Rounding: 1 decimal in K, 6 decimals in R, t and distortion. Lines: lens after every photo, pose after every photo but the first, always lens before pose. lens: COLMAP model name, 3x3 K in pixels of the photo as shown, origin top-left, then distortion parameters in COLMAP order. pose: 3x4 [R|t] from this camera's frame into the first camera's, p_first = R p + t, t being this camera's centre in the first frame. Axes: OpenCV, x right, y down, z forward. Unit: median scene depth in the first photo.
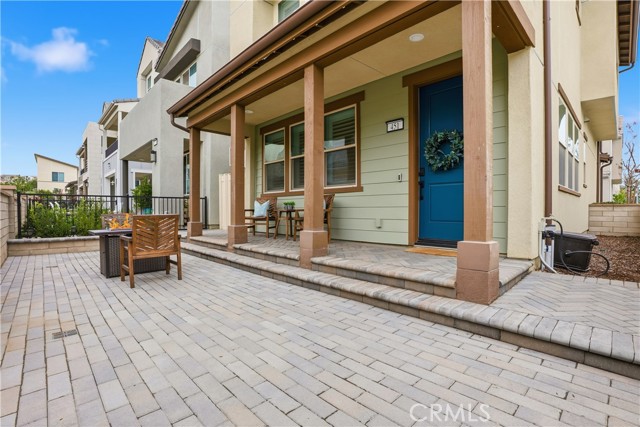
lens RADIAL K [[287.6, 0, 320.0], [0, 287.6, 213.5], [0, 0, 1]] dist [-0.061890, 0.021501]
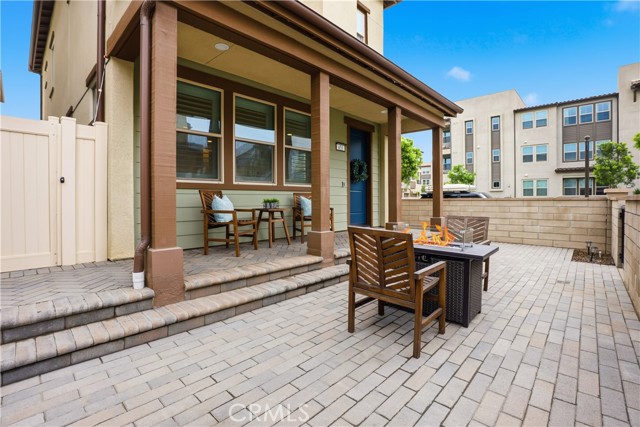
lens RADIAL K [[299.9, 0, 322.4], [0, 299.9, 206.4], [0, 0, 1]] dist [-0.067995, 0.025106]
pose [[-0.047244, 0.003380, 0.998878, -1.259983], [0.039849, 0.999205, -0.001496, -0.017868], [-0.998088, 0.039734, -0.047341, 1.220362]]
